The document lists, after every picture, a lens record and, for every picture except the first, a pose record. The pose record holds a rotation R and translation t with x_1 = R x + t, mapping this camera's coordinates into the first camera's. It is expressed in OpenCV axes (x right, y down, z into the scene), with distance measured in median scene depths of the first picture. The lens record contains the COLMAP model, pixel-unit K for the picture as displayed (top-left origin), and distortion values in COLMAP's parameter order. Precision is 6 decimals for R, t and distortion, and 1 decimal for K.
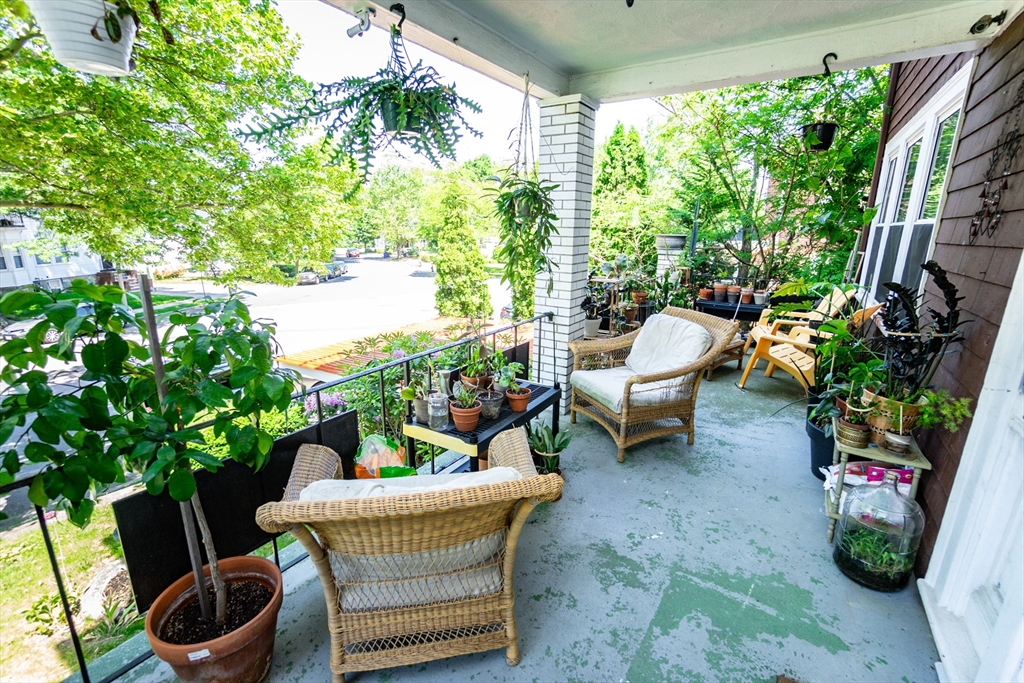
lens RADIAL K [[447.7, 0, 518.0], [0, 447.7, 338.3], [0, 0, 1]] dist [0.001741, 0.001361]
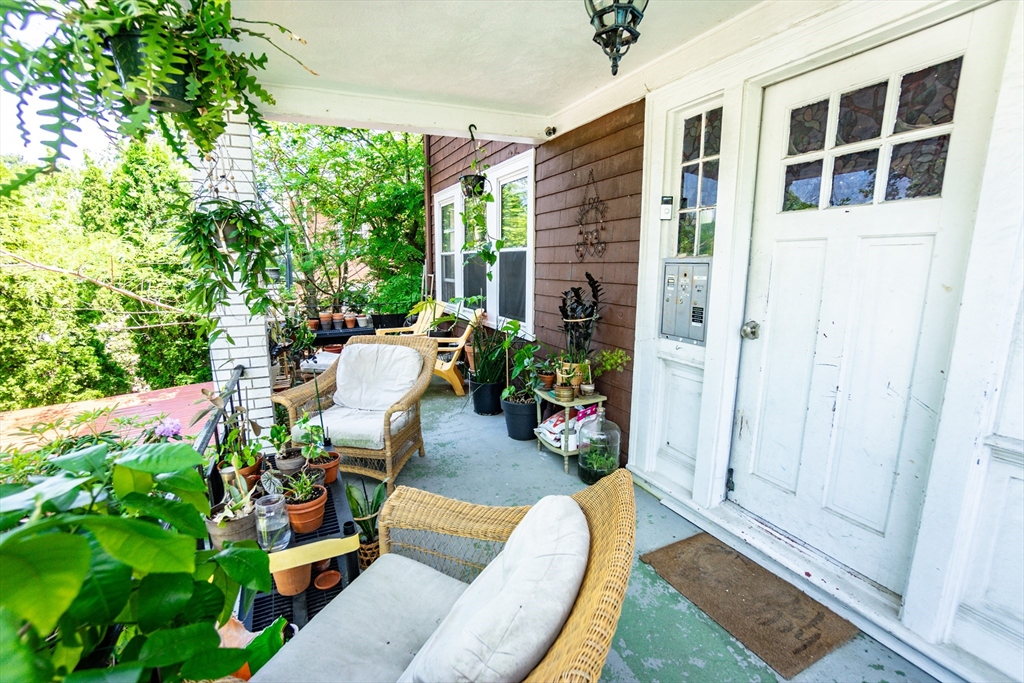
lens RADIAL K [[431.0, 0, 512.0], [0, 431.0, 341.5], [0, 0, 1]] dist [-0.001631, 0.000244]
pose [[0.580355, -0.170039, 0.796413, -0.326513], [0.217038, 0.974883, 0.049985, -0.043421], [-0.784909, 0.143843, 0.602683, 0.209908]]
